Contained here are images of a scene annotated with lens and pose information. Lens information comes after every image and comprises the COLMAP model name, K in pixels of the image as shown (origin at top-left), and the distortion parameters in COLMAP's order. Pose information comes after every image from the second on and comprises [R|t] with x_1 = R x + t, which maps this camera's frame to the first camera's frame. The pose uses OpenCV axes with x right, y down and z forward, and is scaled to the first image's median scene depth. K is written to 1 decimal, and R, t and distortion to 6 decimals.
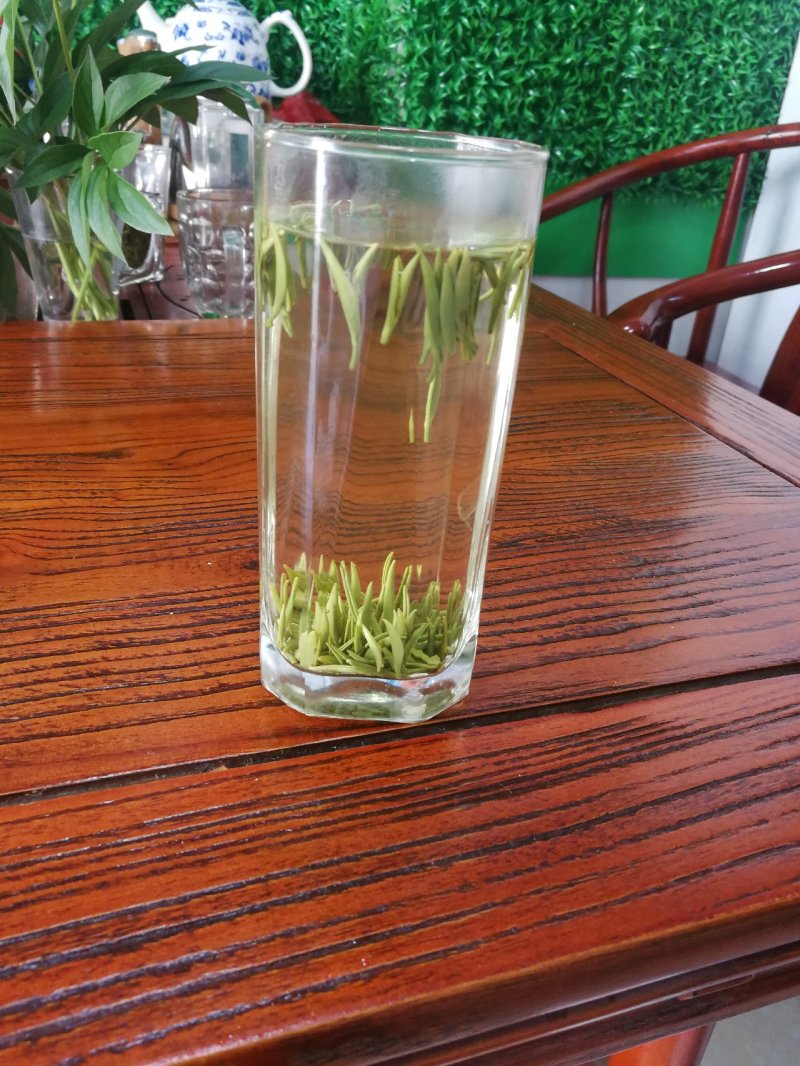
lens RADIAL K [[877.1, 0, 398.7], [0, 877.1, 536.7], [0, 0, 1]] dist [0.038817, -0.053747]
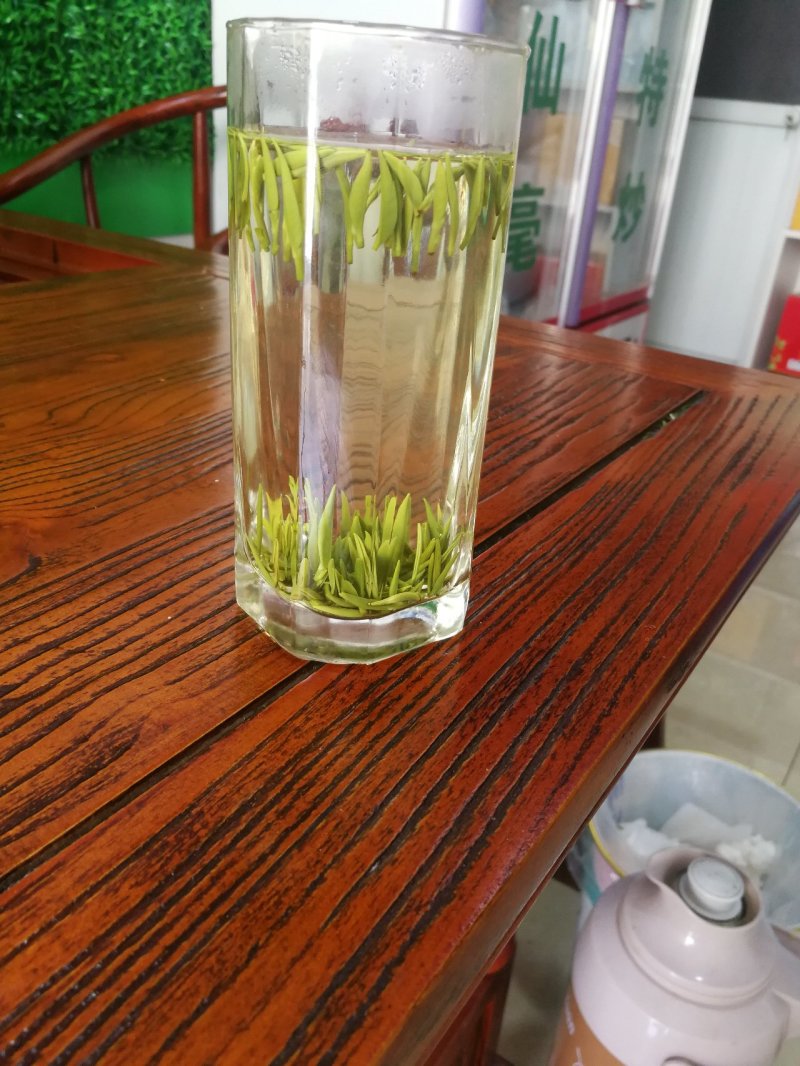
lens RADIAL K [[877.1, 0, 400.6], [0, 877.1, 531.9], [0, 0, 1]] dist [0.038817, -0.053747]
pose [[0.796951, -0.280482, 0.534977, -0.129340], [0.267553, 0.957950, 0.103669, 0.008063], [-0.541558, 0.060515, 0.838482, -0.000005]]
